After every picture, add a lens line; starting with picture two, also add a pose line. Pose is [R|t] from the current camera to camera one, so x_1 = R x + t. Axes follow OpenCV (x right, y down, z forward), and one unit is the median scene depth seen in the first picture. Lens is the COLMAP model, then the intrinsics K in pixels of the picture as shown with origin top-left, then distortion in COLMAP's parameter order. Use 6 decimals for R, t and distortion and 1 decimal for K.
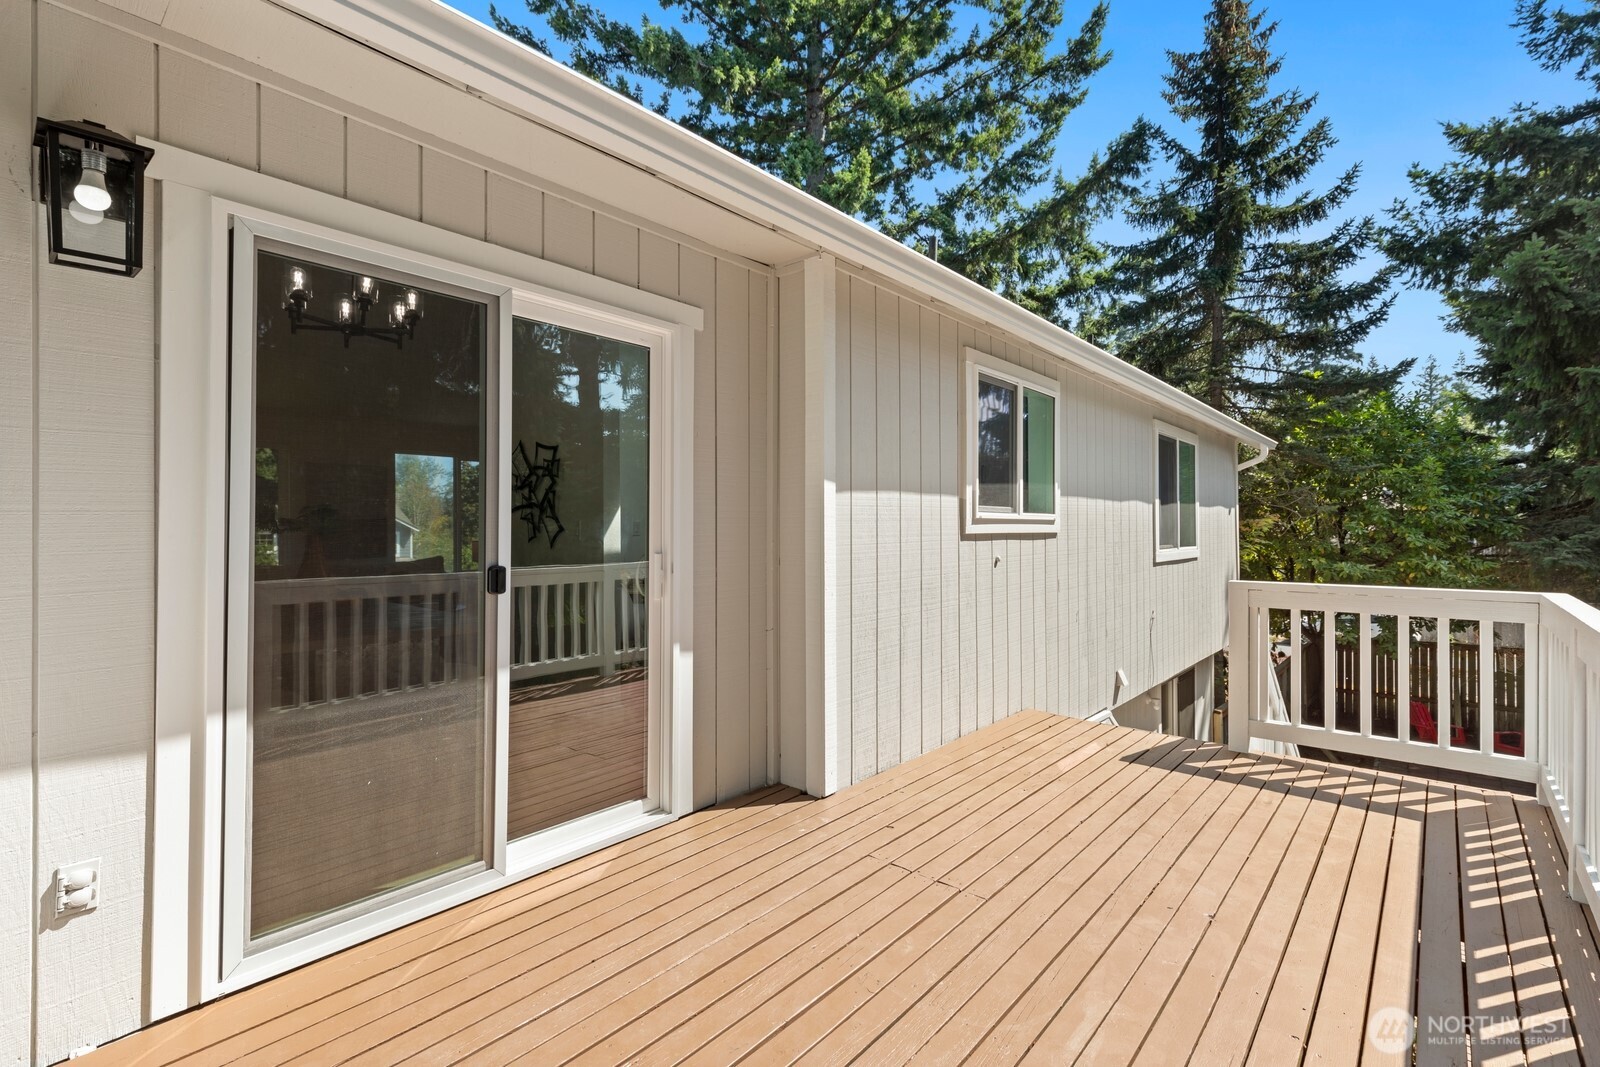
lens RADIAL K [[718.3, 0, 791.2], [0, 718.3, 535.9], [0, 0, 1]] dist [0.016053, 0.000133]
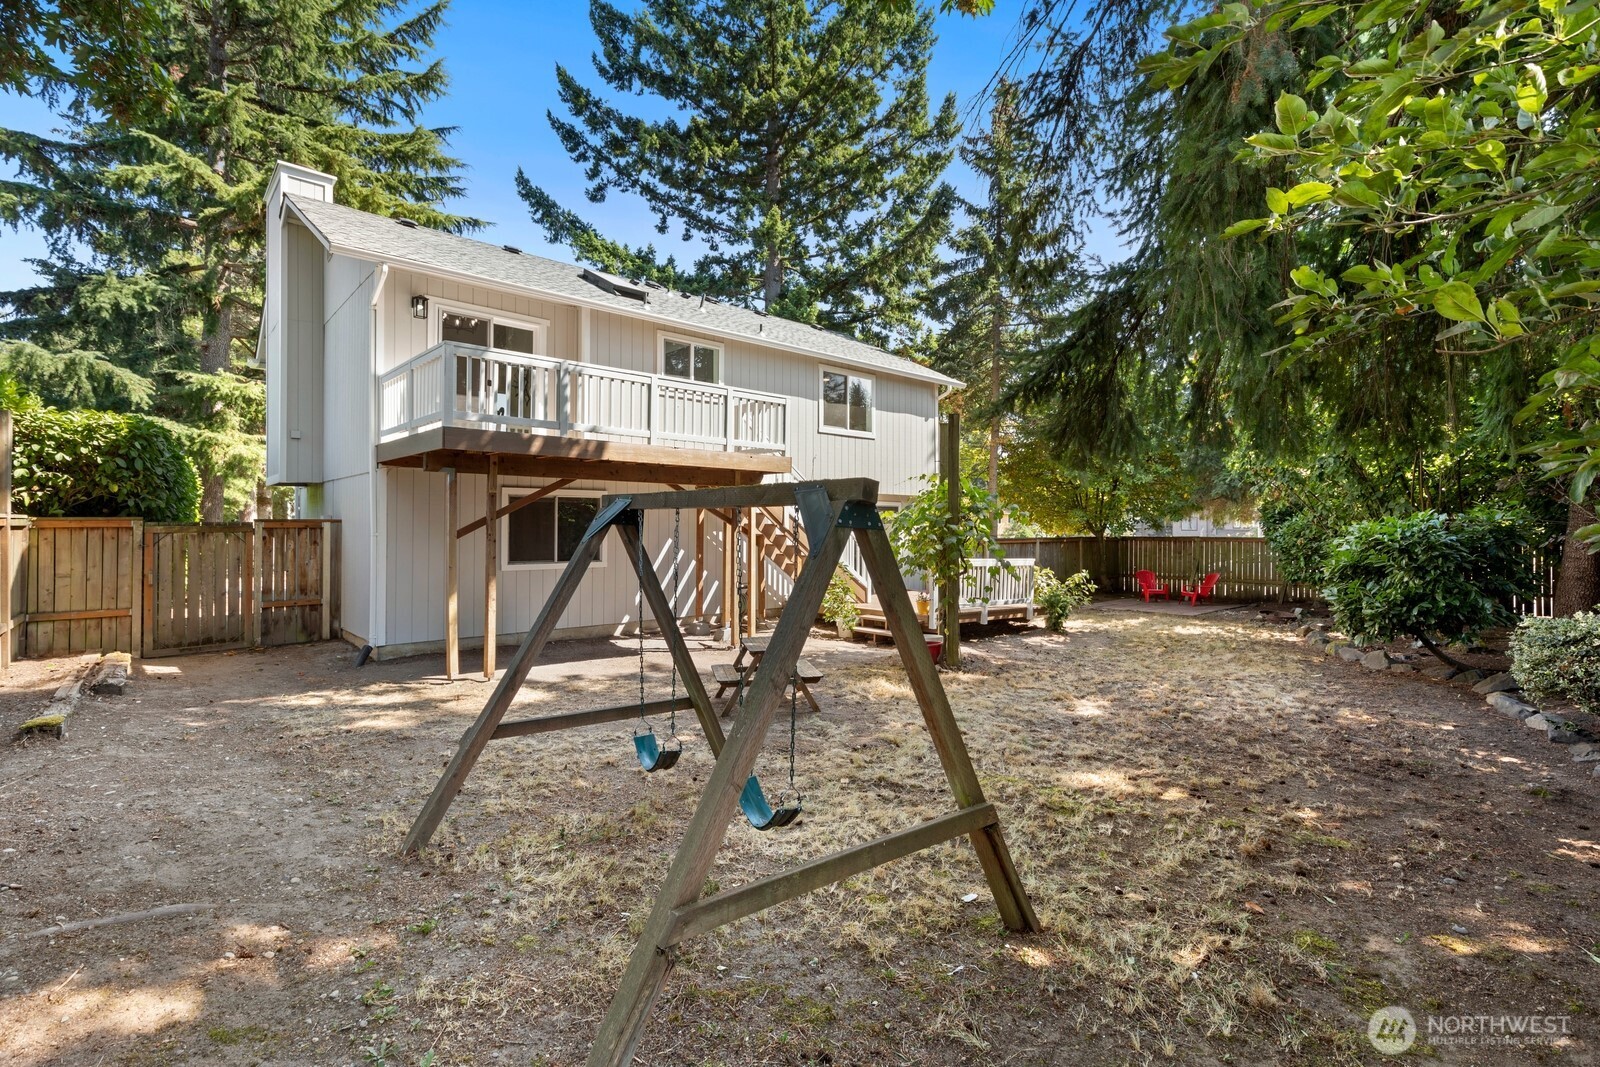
lens RADIAL K [[718.3, 0, 791.2], [0, 718.3, 535.9], [0, 0, 1]] dist [0.016053, 0.000133]
pose [[0.993974, 0.006842, -0.109404, 1.060053], [-0.006347, 0.999968, 0.004875, 0.531273], [0.109434, -0.004151, 0.993985, -1.769880]]
